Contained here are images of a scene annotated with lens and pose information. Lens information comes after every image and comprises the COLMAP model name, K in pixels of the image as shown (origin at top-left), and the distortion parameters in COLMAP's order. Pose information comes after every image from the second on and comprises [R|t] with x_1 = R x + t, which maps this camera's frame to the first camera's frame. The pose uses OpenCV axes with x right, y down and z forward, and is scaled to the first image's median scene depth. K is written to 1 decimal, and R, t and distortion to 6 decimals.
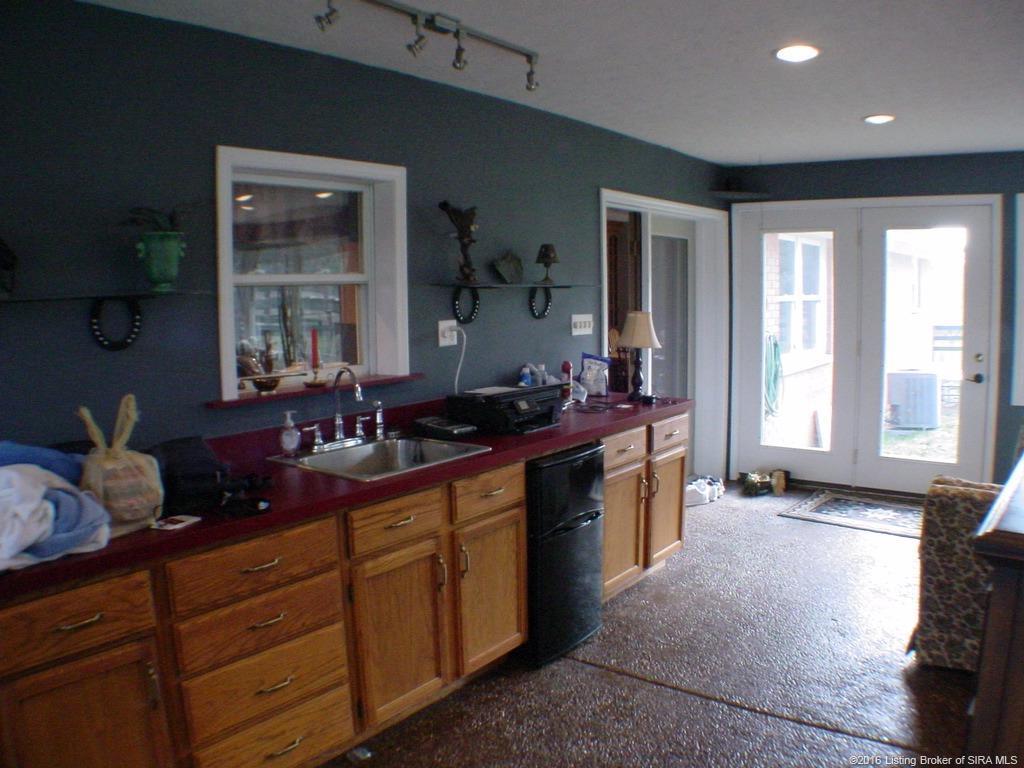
lens RADIAL K [[825.1, 0, 512.0], [0, 825.1, 384.0], [0, 0, 1]] dist [-0.257126, 0.119767]
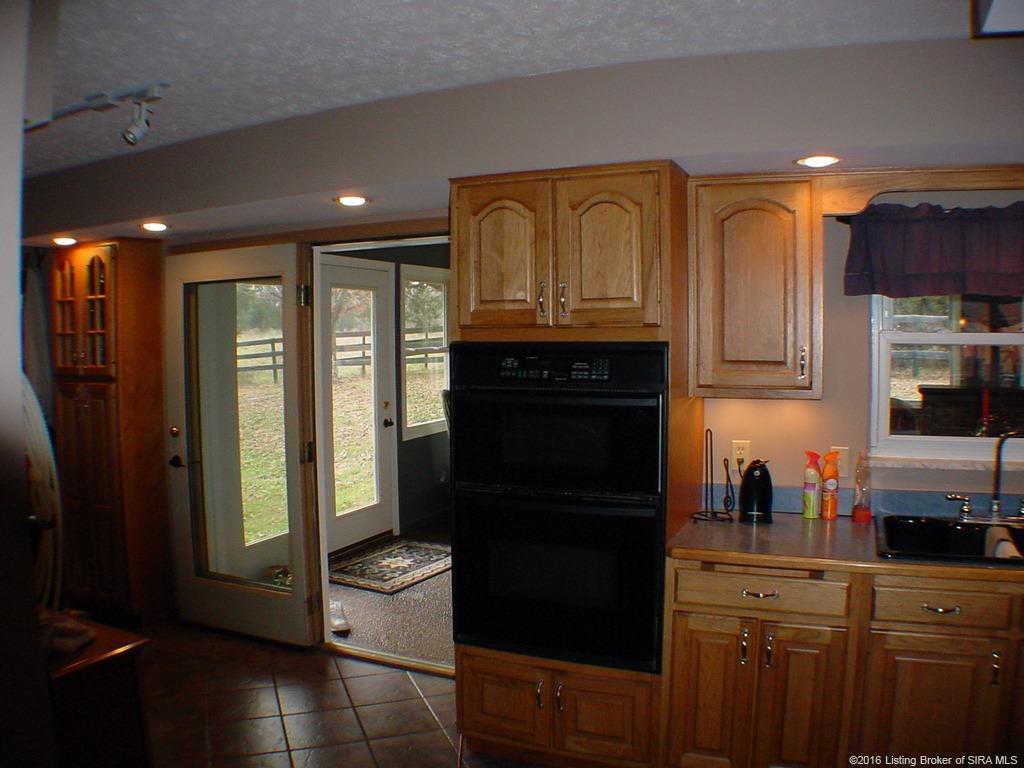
lens RADIAL K [[825.1, 0, 512.0], [0, 825.1, 384.0], [0, 0, 1]] dist [-0.257126, 0.119767]
pose [[-0.220775, -0.048418, 0.974122, -0.596125], [0.126608, 0.988893, 0.077846, -0.131741], [-0.967072, 0.140519, -0.212193, 1.031985]]
